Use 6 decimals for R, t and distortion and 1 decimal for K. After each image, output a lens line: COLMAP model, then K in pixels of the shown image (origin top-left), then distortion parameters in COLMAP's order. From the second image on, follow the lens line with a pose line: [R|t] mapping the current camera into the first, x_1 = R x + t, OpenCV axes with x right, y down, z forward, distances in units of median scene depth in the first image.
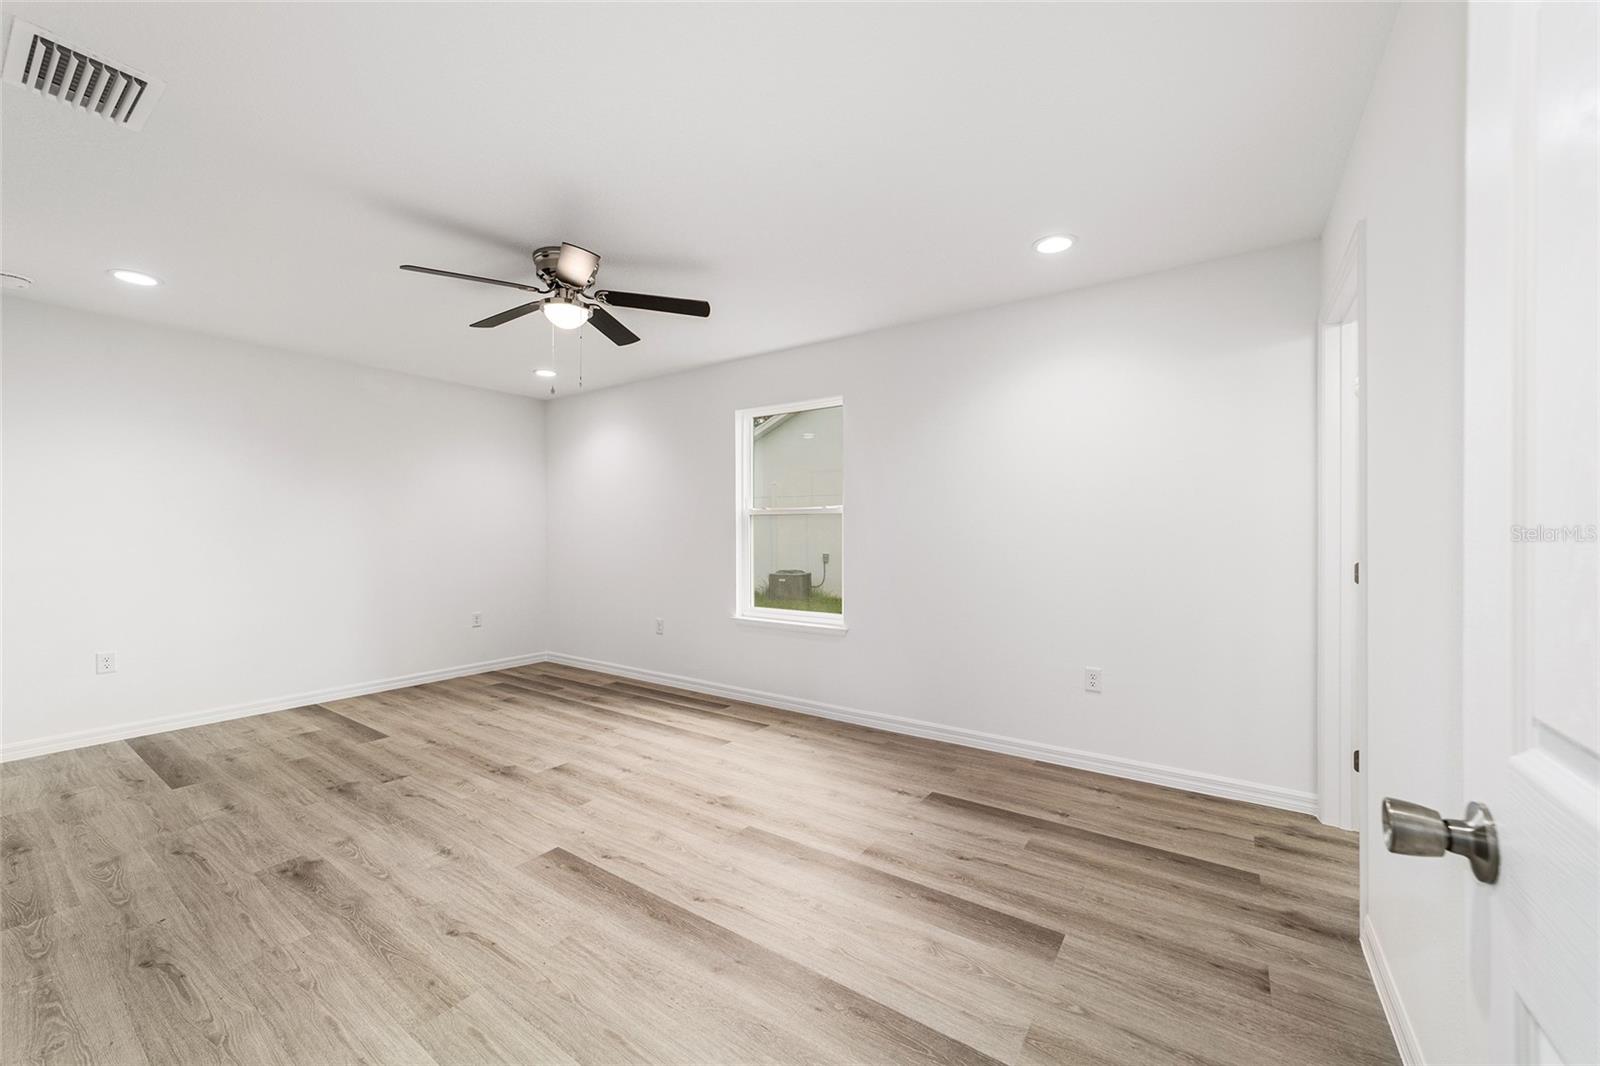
lens RADIAL K [[615.4, 0, 795.2], [0, 615.4, 531.9], [0, 0, 1]] dist [-0.017307, 0.007847]
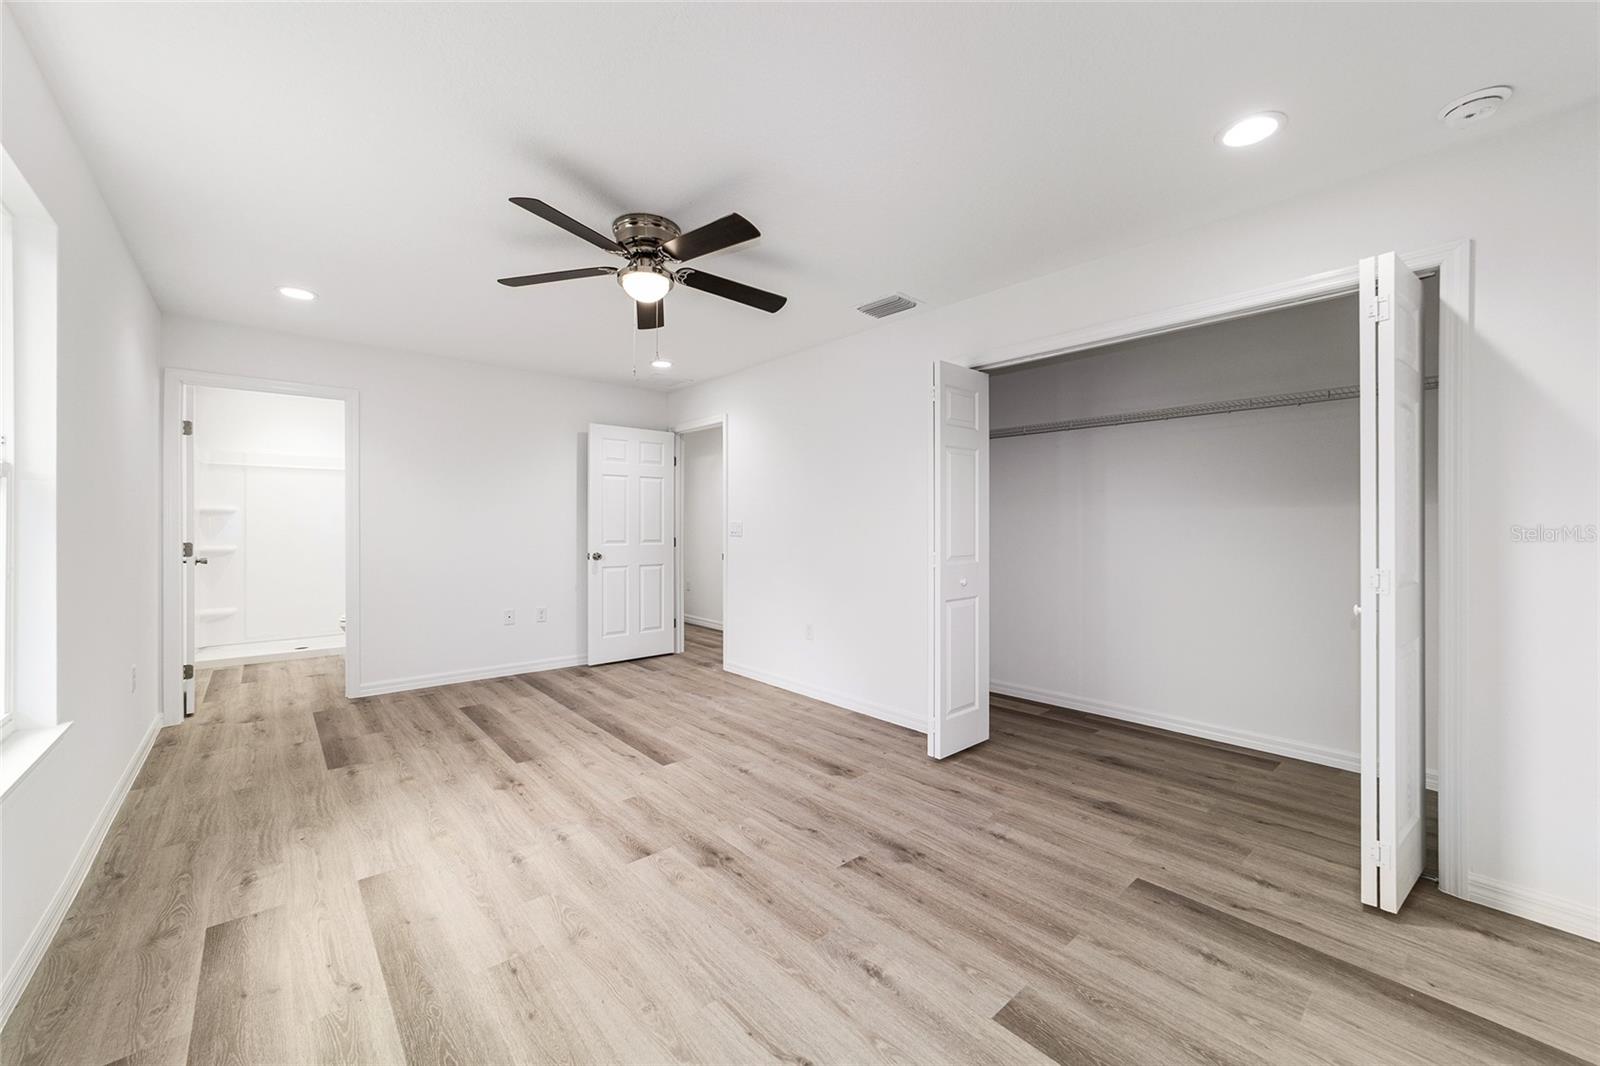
lens RADIAL K [[615.4, 0, 801.4], [0, 615.4, 530.2], [0, 0, 1]] dist [-0.017307, 0.007847]
pose [[-0.973483, -0.003510, 0.228731, -0.809616], [-0.002499, 0.999986, 0.004710, 0.003338], [-0.228744, 0.004014, -0.973478, 1.835507]]
